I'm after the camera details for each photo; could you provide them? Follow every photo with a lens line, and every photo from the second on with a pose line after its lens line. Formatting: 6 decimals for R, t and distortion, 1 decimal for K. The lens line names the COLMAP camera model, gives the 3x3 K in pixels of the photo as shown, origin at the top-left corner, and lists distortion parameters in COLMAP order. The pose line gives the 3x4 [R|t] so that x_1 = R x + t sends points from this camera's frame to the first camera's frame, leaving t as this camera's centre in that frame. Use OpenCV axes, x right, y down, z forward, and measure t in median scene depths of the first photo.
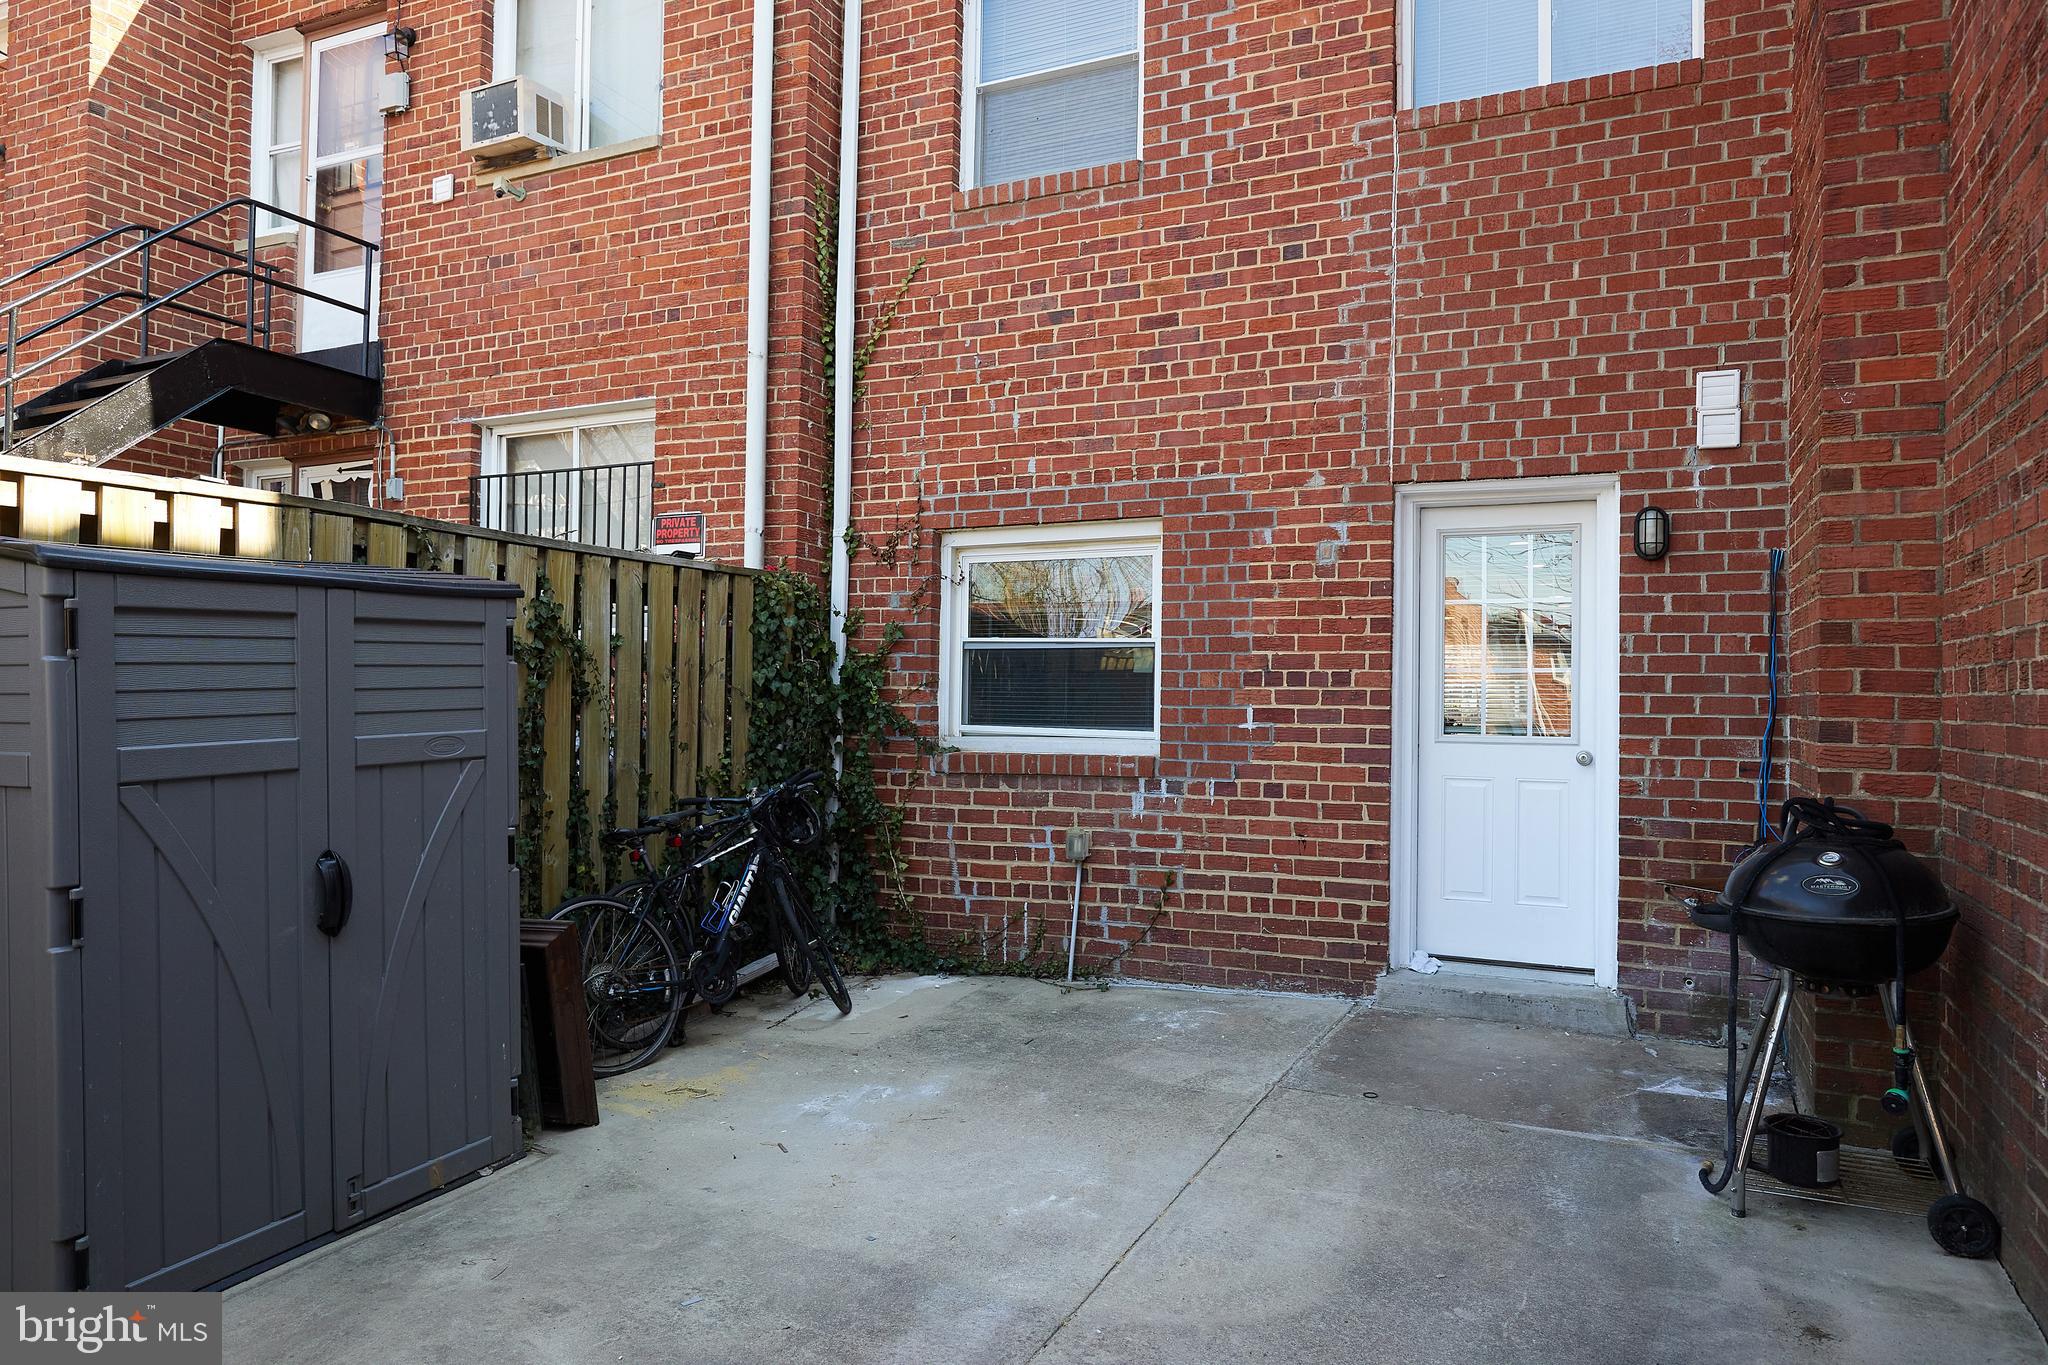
lens RADIAL K [[1317.7, 0, 1024.2], [0, 1317.7, 672.3], [0, 0, 1]] dist [-0.001218, 0.000295]
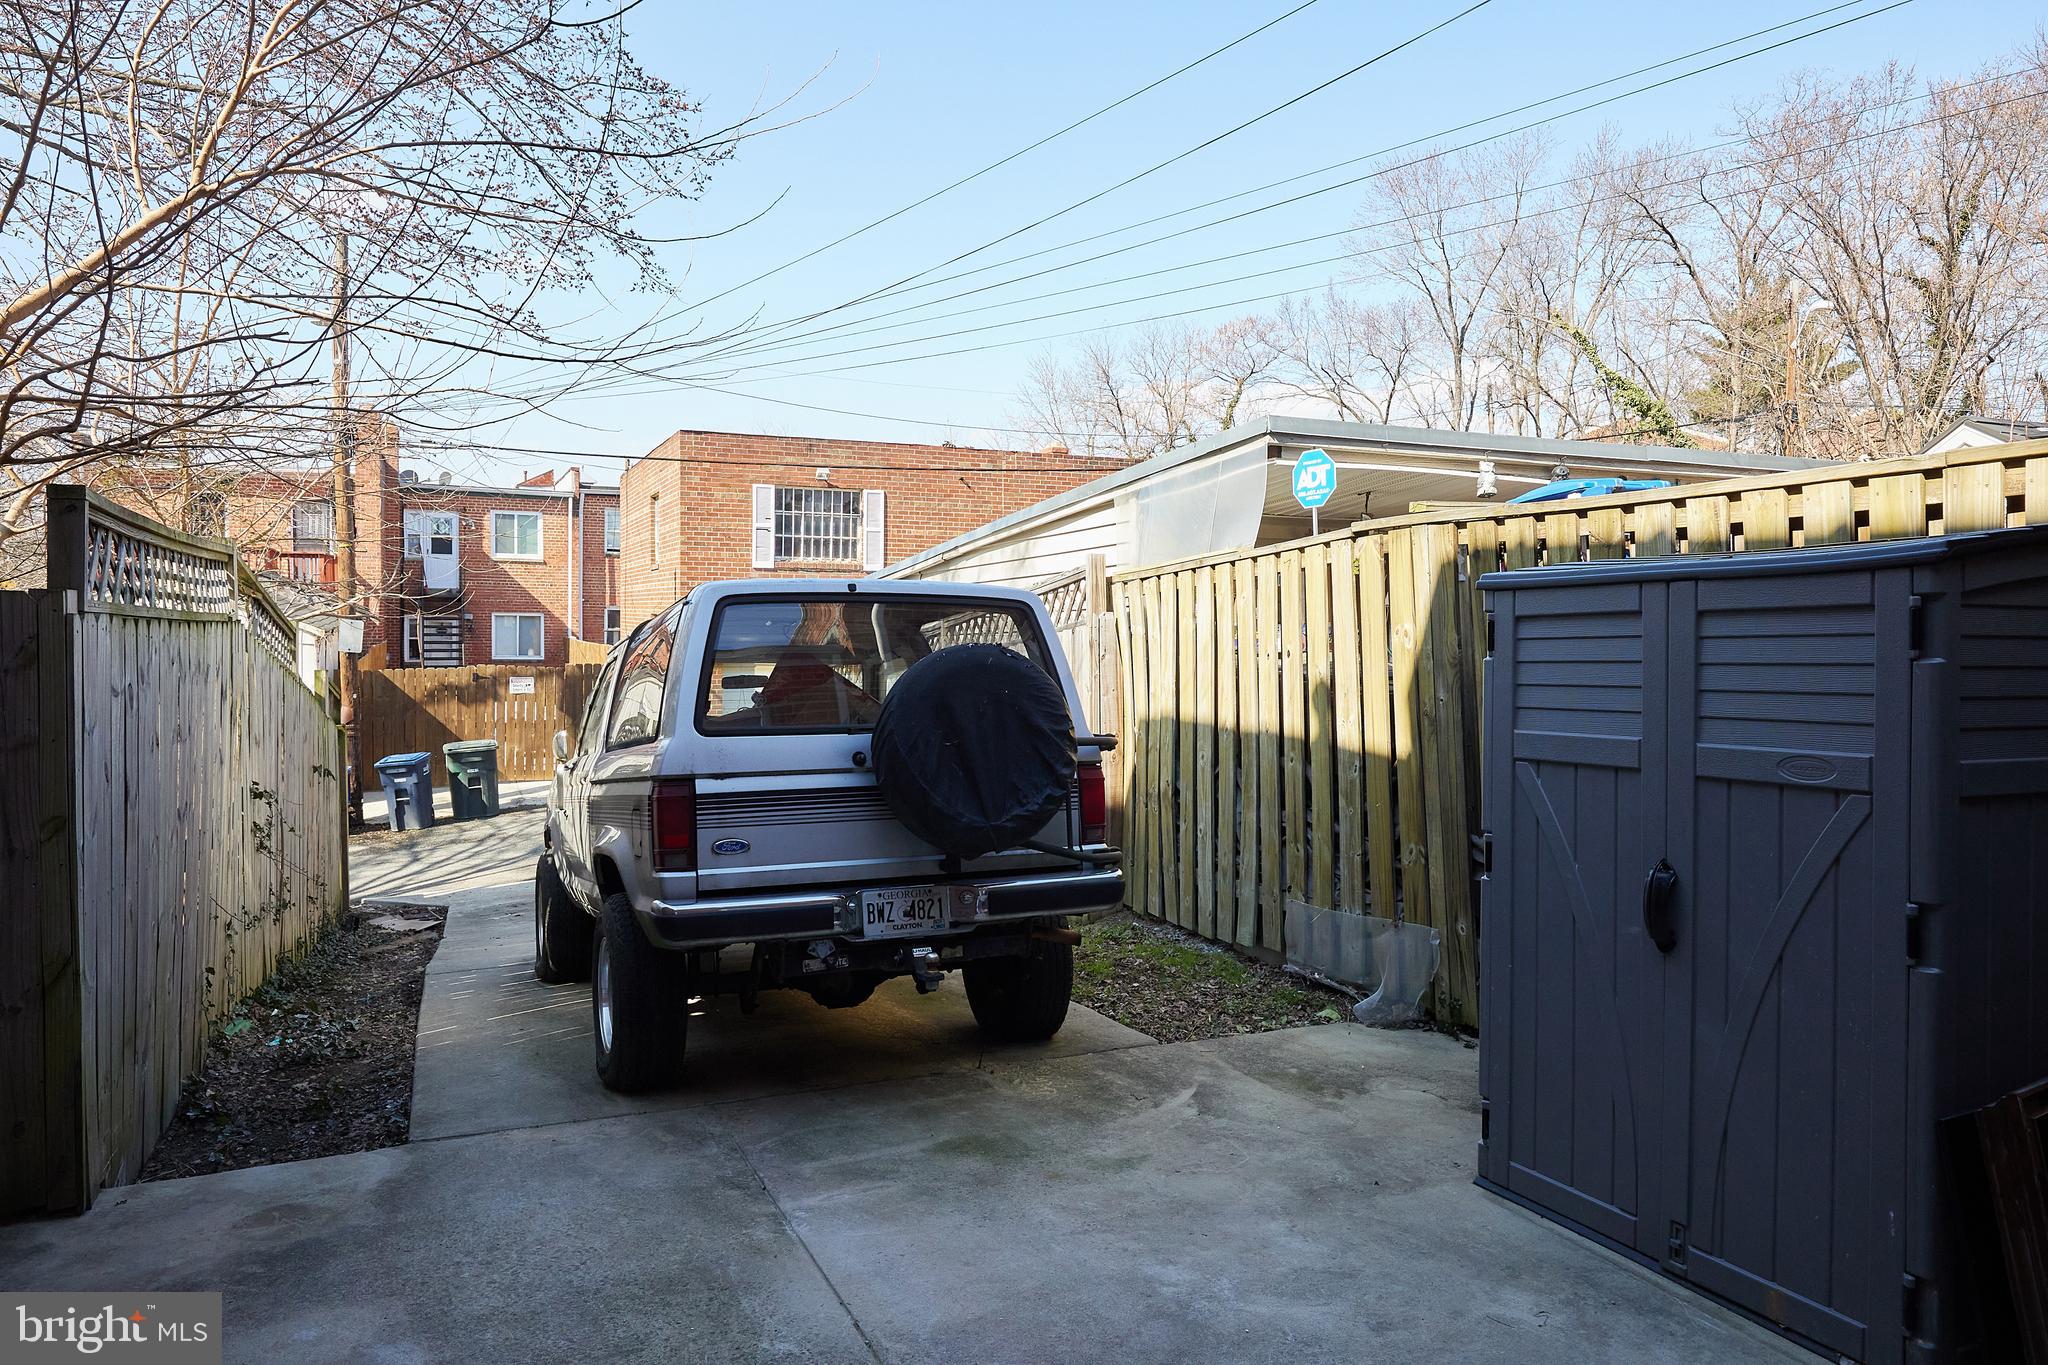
lens RADIAL K [[1352.0, 0, 1026.7], [0, 1352.0, 673.5], [0, 0, 1]] dist [0.002927, -0.001640]
pose [[-0.657344, 0.010274, -0.753520, 0.507379], [-0.002001, 0.999880, 0.015379, -0.012828], [0.753588, 0.011617, -0.657245, 1.305616]]
